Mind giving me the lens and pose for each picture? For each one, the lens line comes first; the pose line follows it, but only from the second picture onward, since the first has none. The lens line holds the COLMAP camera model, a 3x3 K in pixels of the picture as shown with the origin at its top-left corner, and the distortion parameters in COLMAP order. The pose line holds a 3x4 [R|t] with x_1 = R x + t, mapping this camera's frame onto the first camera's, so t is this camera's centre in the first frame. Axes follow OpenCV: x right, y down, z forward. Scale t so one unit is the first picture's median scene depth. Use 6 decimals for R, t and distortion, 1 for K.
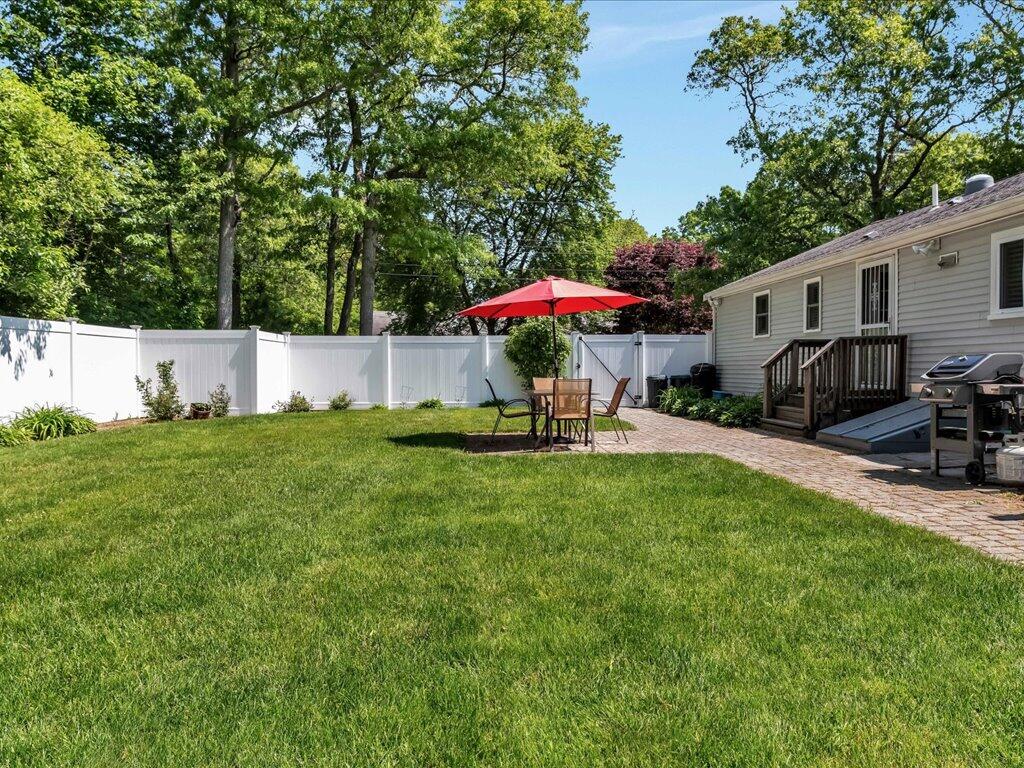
lens RADIAL K [[715.4, 0, 513.4], [0, 715.4, 382.9], [0, 0, 1]] dist [0.002944, 0.000302]
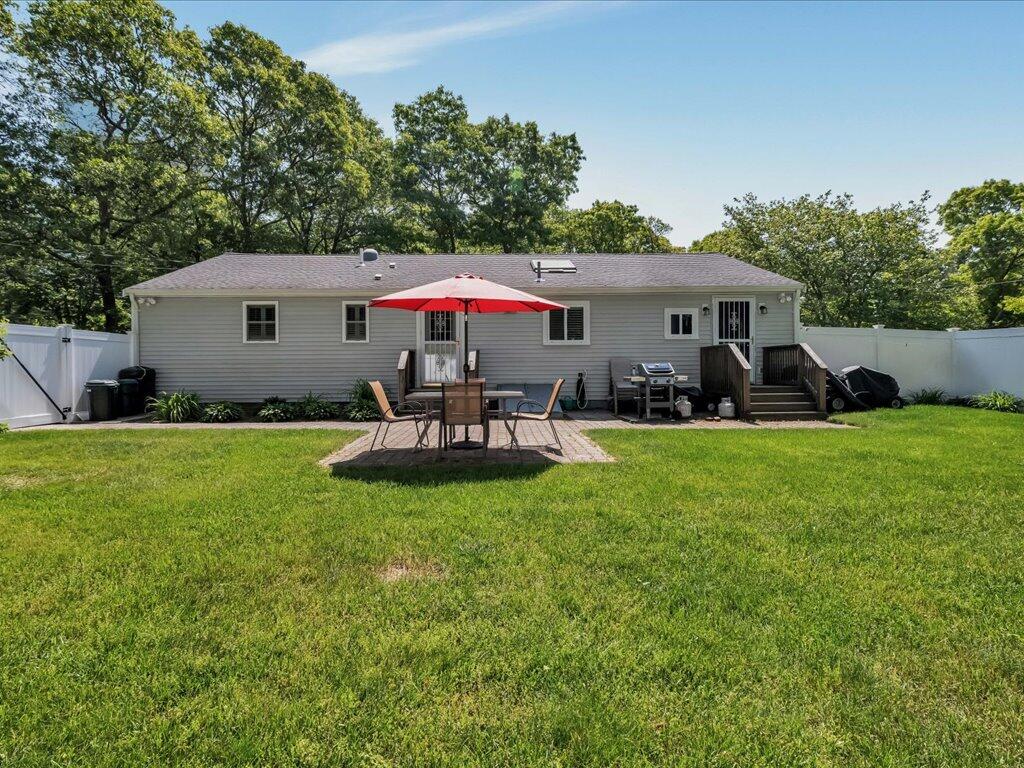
lens RADIAL K [[493.6, 0, 508.1], [0, 493.6, 385.1], [0, 0, 1]] dist [-0.002344, 0.000200]
pose [[0.055548, -0.026570, 0.998102, -0.344267], [0.025493, 0.999358, 0.025185, -0.008079], [-0.998131, 0.024046, 0.056189, 0.516989]]
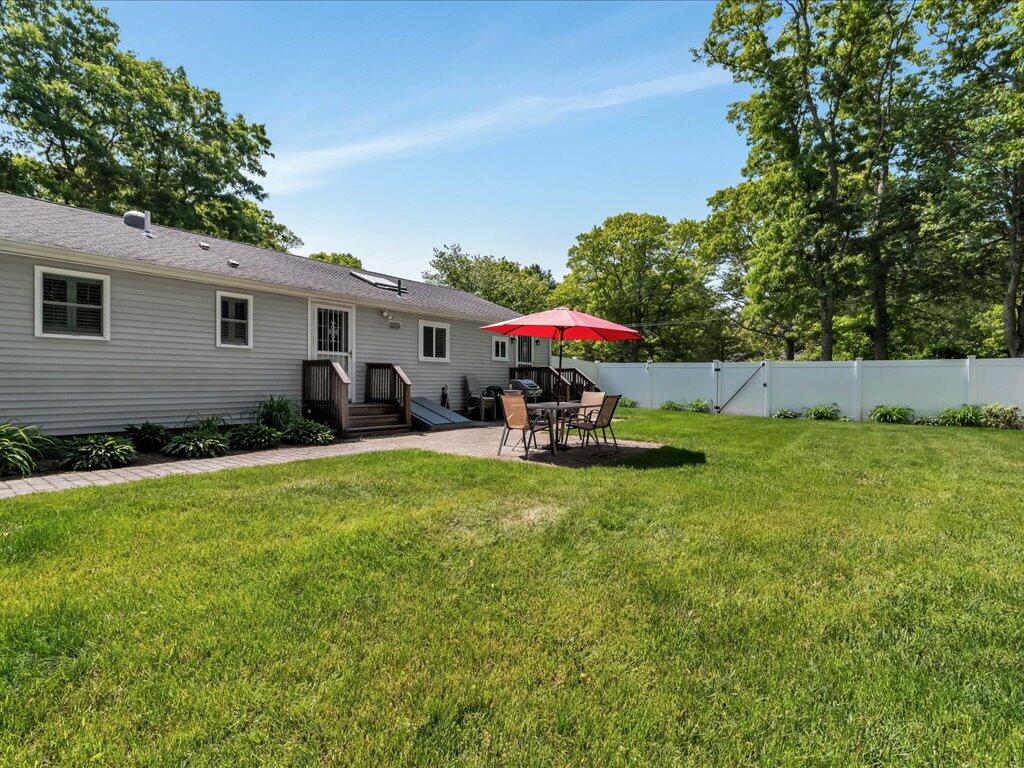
lens RADIAL K [[486.3, 0, 508.5], [0, 486.3, 386.5], [0, 0, 1]] dist [-0.002597, -0.000390]
pose [[-0.746477, -0.008190, 0.665361, -0.235452], [0.009818, 0.999680, 0.023320, -0.022433], [-0.665339, 0.023940, -0.746157, 0.950334]]
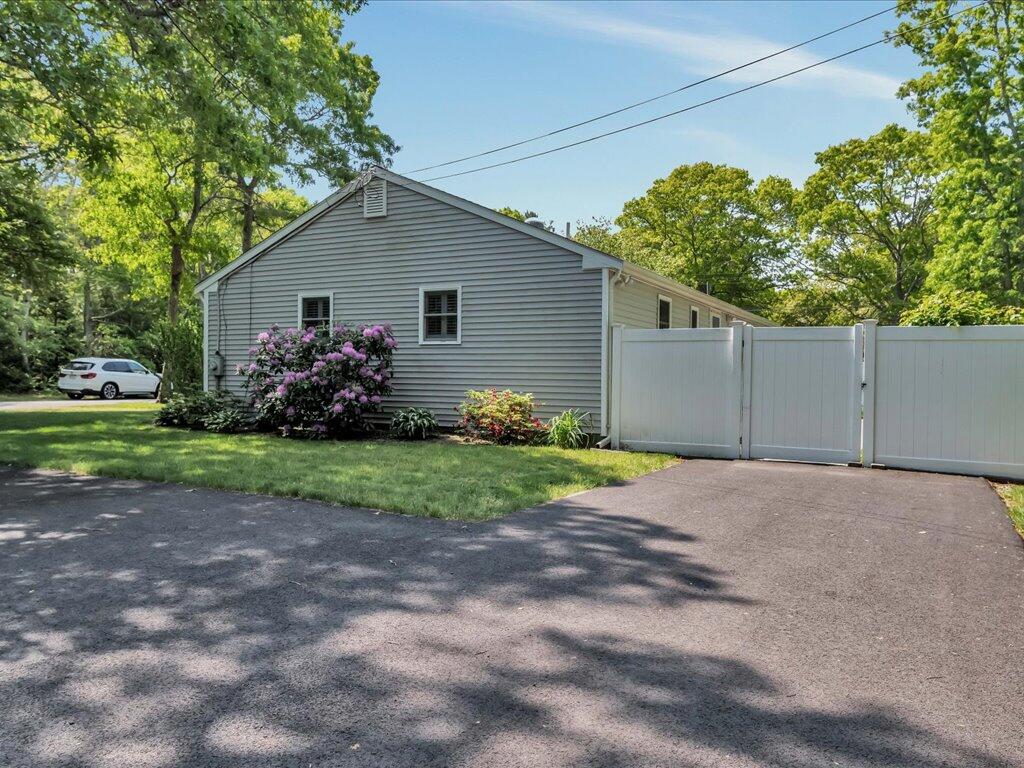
lens RADIAL K [[769.3, 0, 507.8], [0, 769.3, 380.4], [0, 0, 1]] dist [-0.006054, 0.006402]
pose [[-0.852382, -0.012410, 0.522772, 0.011896], [-0.001907, 0.999785, 0.020625, -0.039930], [-0.522916, 0.016583, -0.852223, 1.672436]]
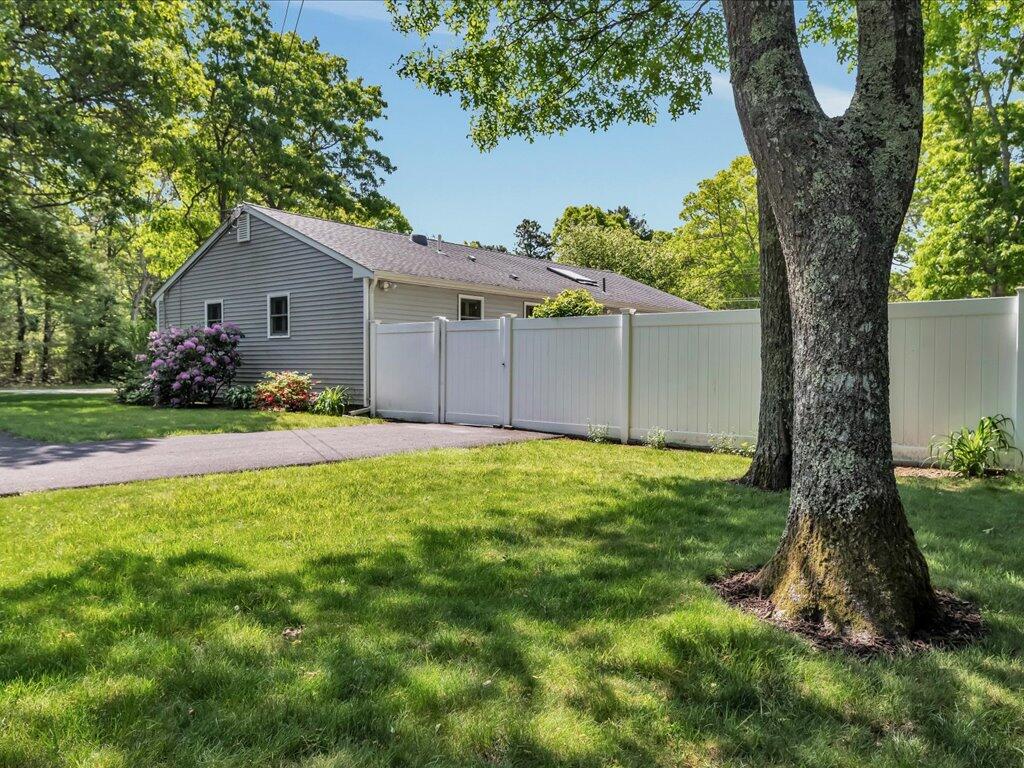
lens RADIAL K [[761.9, 0, 513.6], [0, 761.9, 385.6], [0, 0, 1]] dist [0.005269, 0.003875]
pose [[-0.725610, -0.019128, 0.687840, -0.416601], [0.009209, 0.999254, 0.037502, -0.032695], [-0.688045, 0.033546, -0.724893, 1.572948]]
